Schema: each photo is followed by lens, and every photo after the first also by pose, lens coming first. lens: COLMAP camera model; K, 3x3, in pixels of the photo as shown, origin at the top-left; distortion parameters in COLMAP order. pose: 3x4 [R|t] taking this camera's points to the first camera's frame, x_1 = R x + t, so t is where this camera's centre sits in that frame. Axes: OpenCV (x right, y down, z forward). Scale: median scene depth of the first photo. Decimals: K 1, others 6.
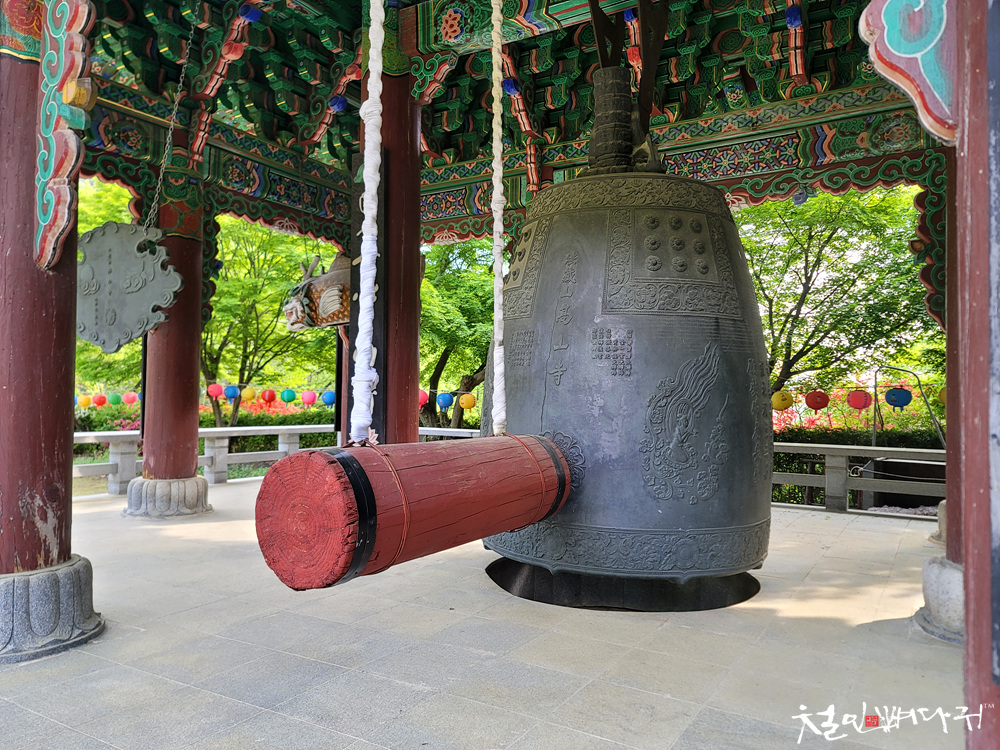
lens RADIAL K [[725.6, 0, 500.0], [0, 725.6, 375.0], [0, 0, 1]] dist [0.055354, -0.000049]
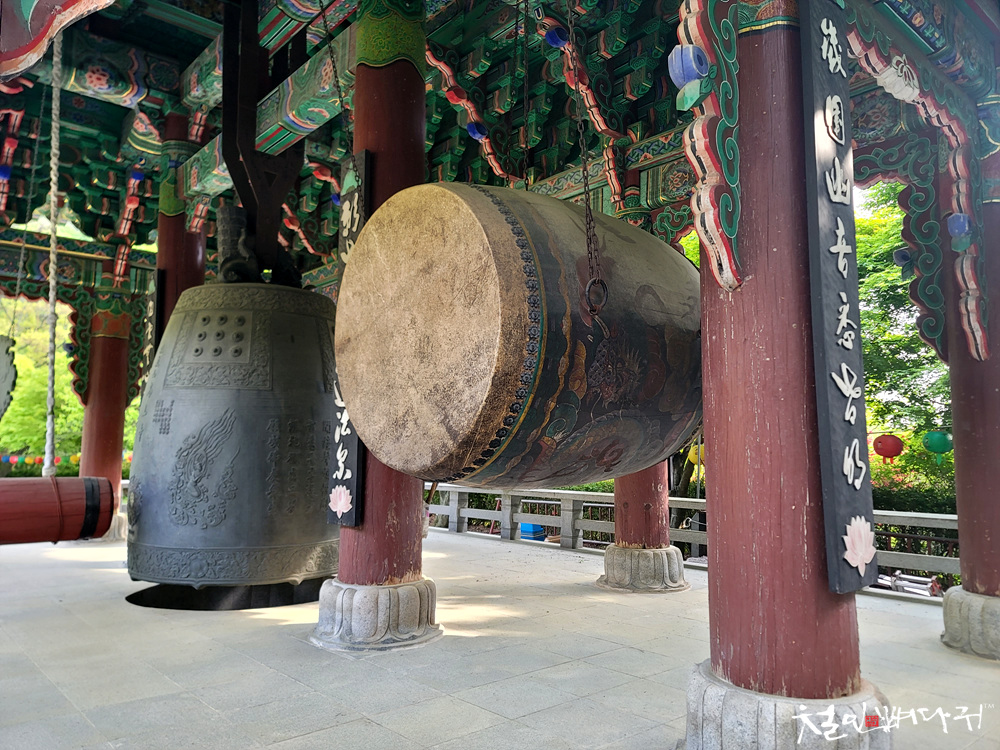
lens RADIAL K [[739.7, 0, 500.0], [0, 739.7, 375.0], [0, 0, 1]] dist [0.000824, 0.000159]
pose [[0.960388, -0.037093, -0.276185, 0.657489], [0.011539, 0.995545, -0.093580, 0.016857], [0.278426, 0.086686, 0.956538, -0.093971]]
